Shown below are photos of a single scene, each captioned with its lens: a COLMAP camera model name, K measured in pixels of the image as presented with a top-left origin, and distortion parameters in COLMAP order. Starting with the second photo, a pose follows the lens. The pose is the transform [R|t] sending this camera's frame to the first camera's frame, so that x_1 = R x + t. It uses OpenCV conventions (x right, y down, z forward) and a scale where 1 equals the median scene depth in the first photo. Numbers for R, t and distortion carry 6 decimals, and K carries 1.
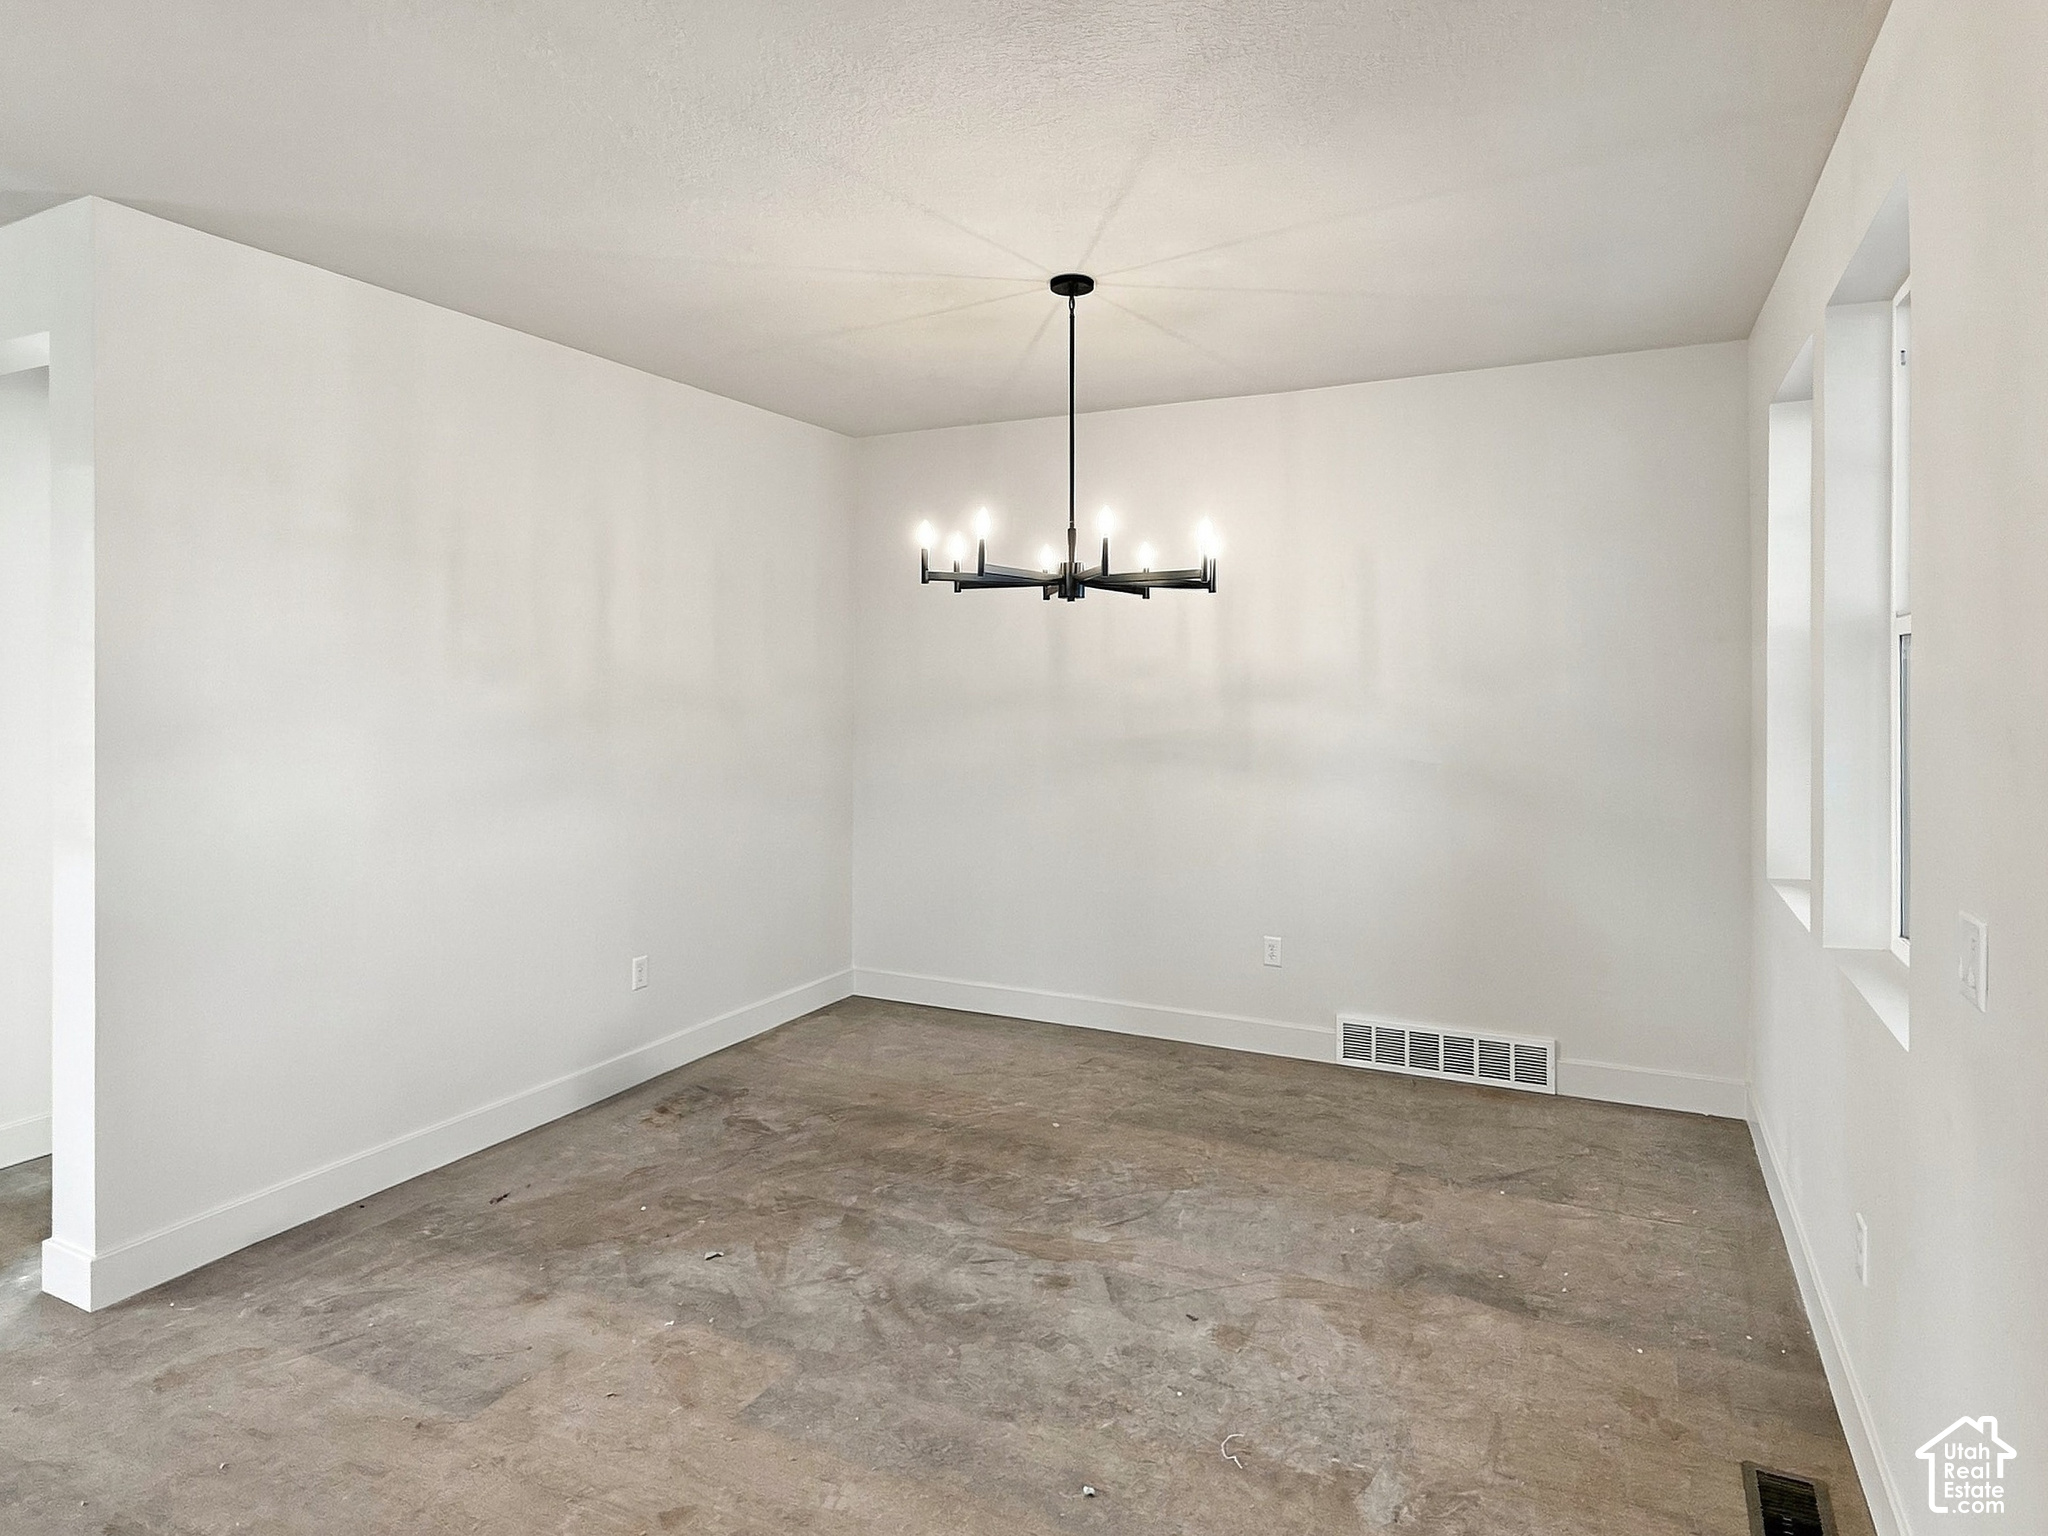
lens RADIAL K [[1181.5, 0, 1026.7], [0, 1181.5, 679.4], [0, 0, 1]] dist [0.003121, 0.000105]
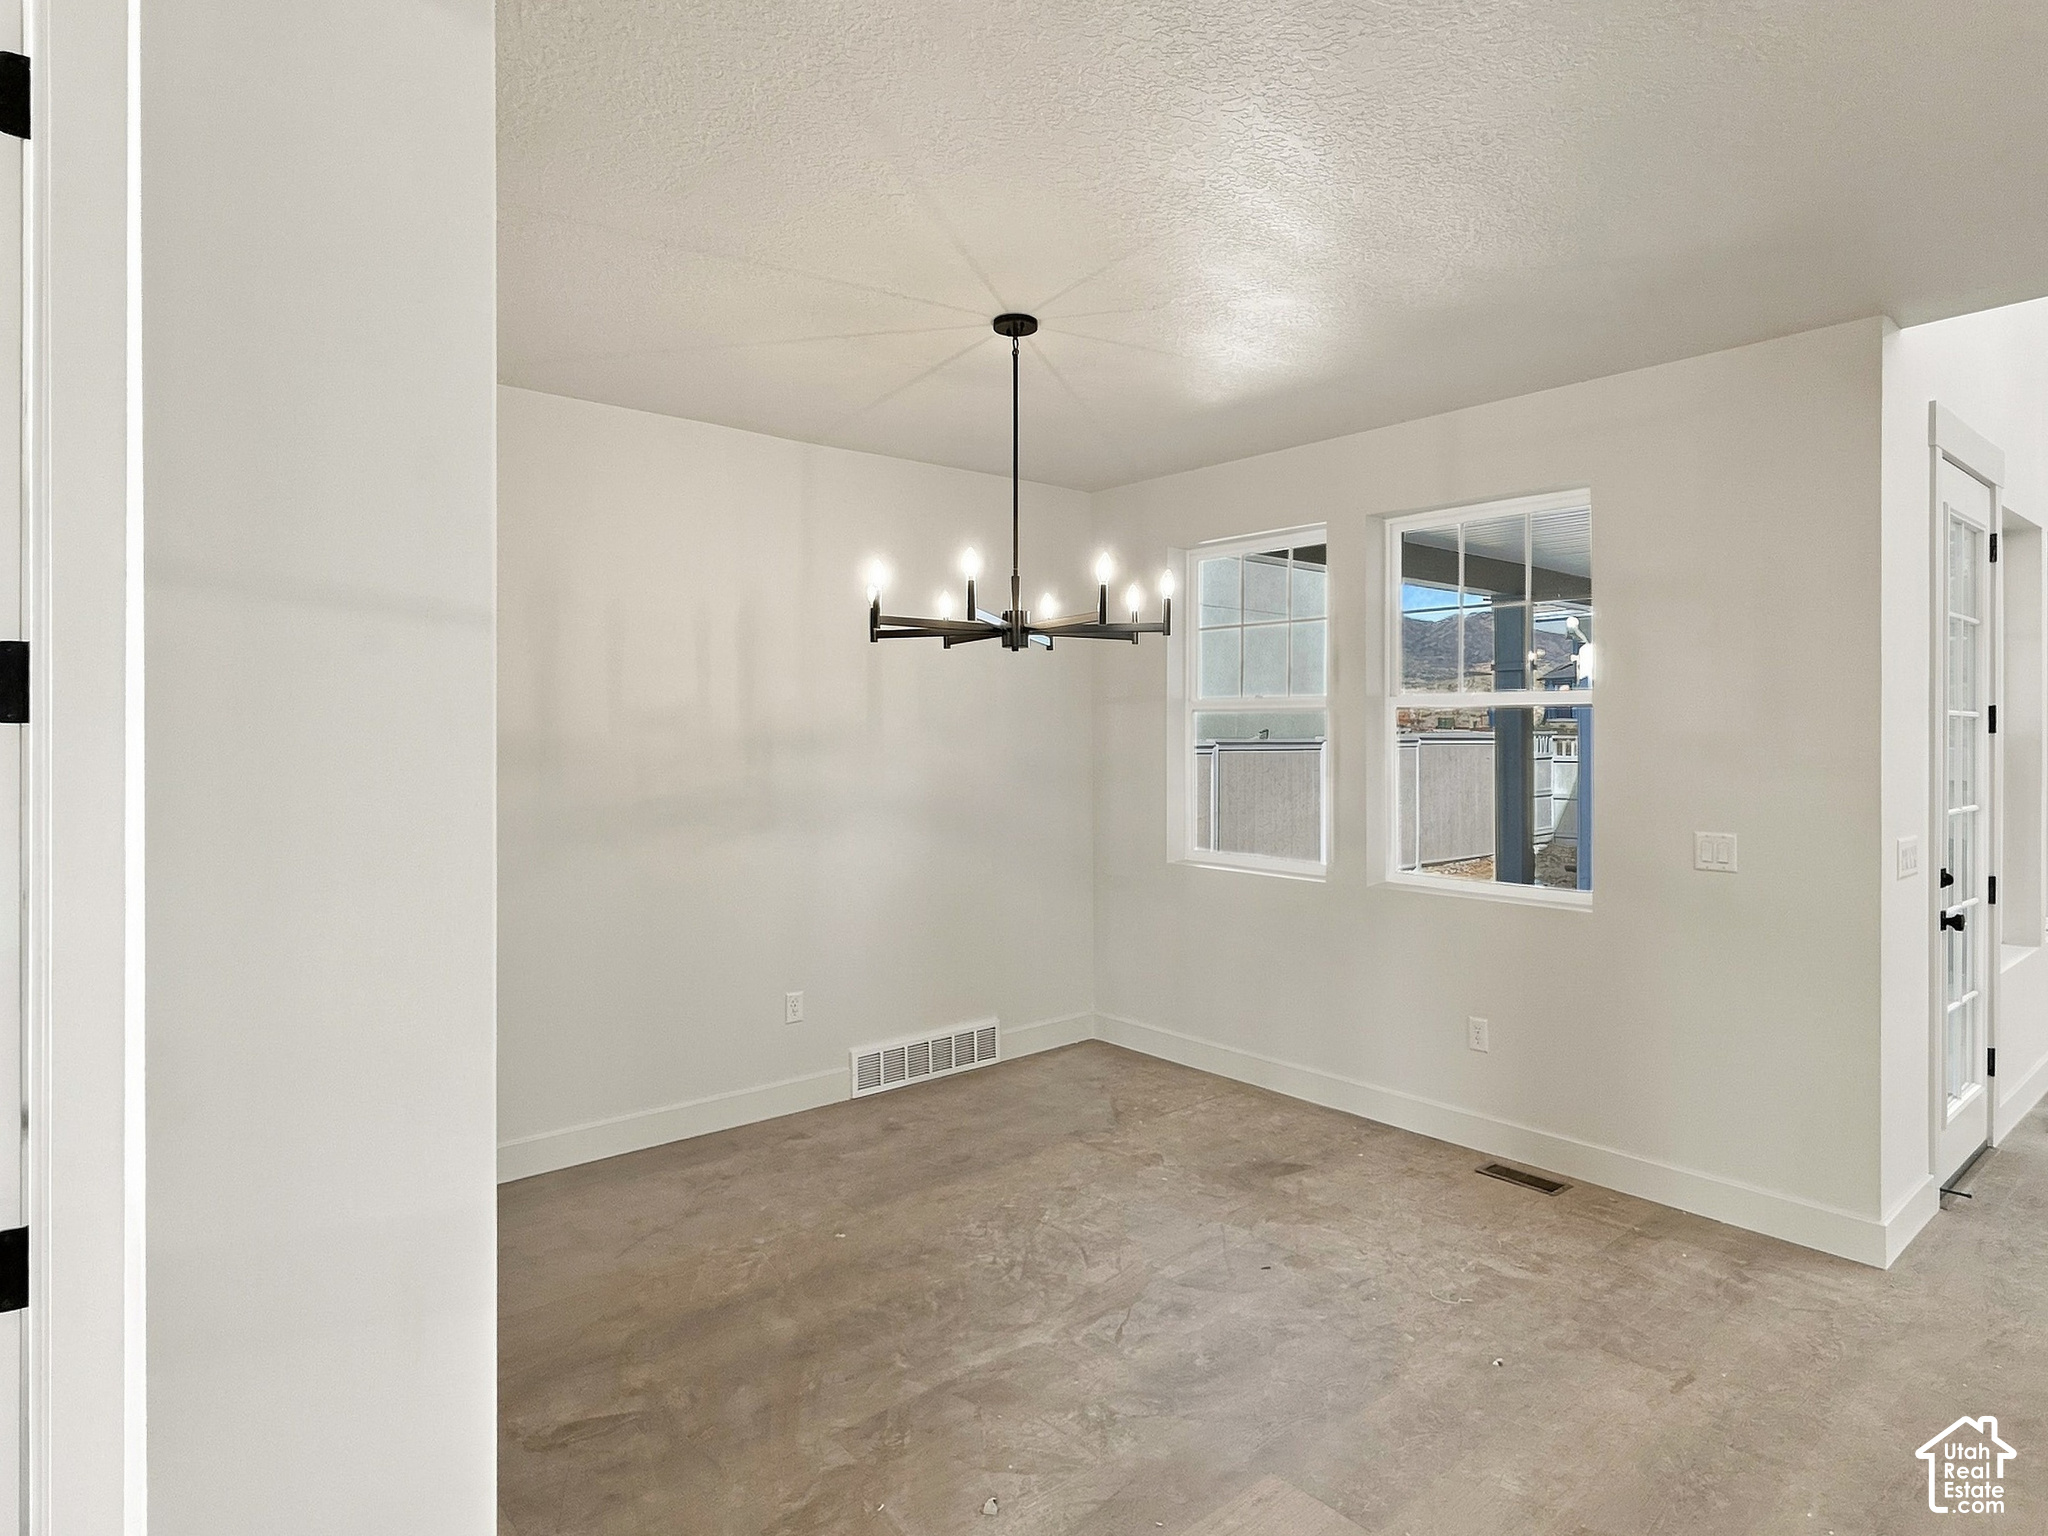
lens RADIAL K [[1147.9, 0, 1019.6], [0, 1147.9, 732.0], [0, 0, 1]] dist [-0.002411, 0.000889]
pose [[0.397393, -0.003676, 0.917641, -0.829265], [0.001566, 0.999993, 0.003328, -0.002647], [-0.917647, 0.000114, 0.397396, 0.627966]]
